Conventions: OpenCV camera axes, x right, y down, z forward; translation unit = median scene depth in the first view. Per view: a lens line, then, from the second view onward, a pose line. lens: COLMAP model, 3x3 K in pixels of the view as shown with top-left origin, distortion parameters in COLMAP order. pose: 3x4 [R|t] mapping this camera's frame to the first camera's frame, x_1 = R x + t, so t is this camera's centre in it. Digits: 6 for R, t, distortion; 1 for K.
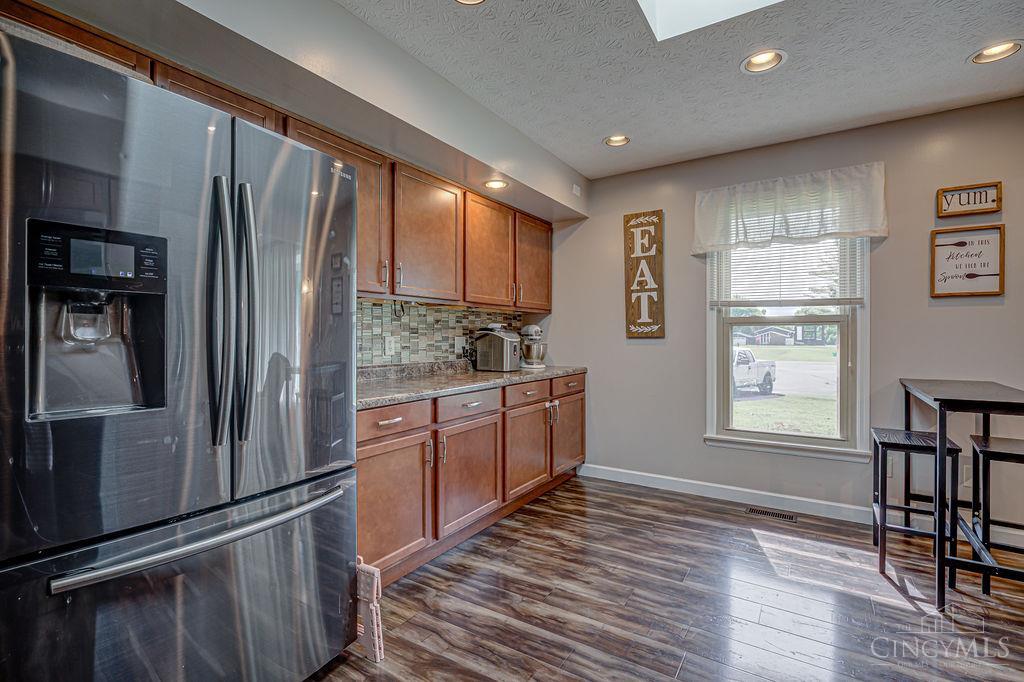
lens RADIAL K [[471.0, 0, 512.5], [0, 471.0, 337.7], [0, 0, 1]] dist [-0.001610, -0.000448]
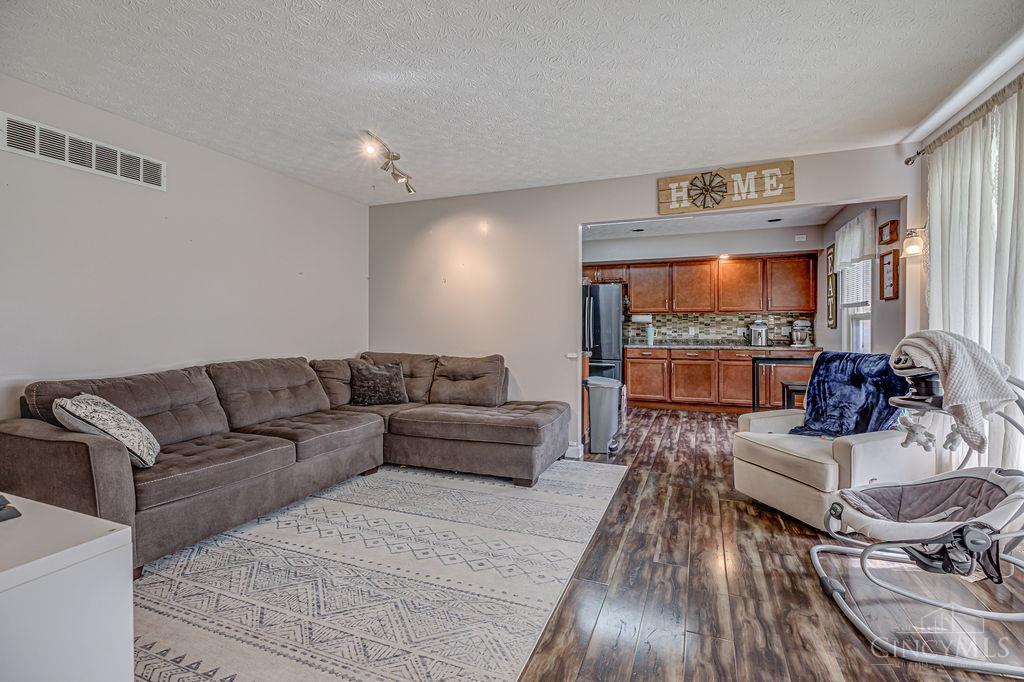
lens RADIAL K [[471.0, 0, 512.5], [0, 471.0, 337.7], [0, 0, 1]] dist [-0.001610, -0.000448]
pose [[0.177934, 0.024375, -0.983740, 1.915314], [0.000244, 0.999692, 0.024815, -0.008777], [0.984042, -0.004655, 0.177873, -0.335527]]
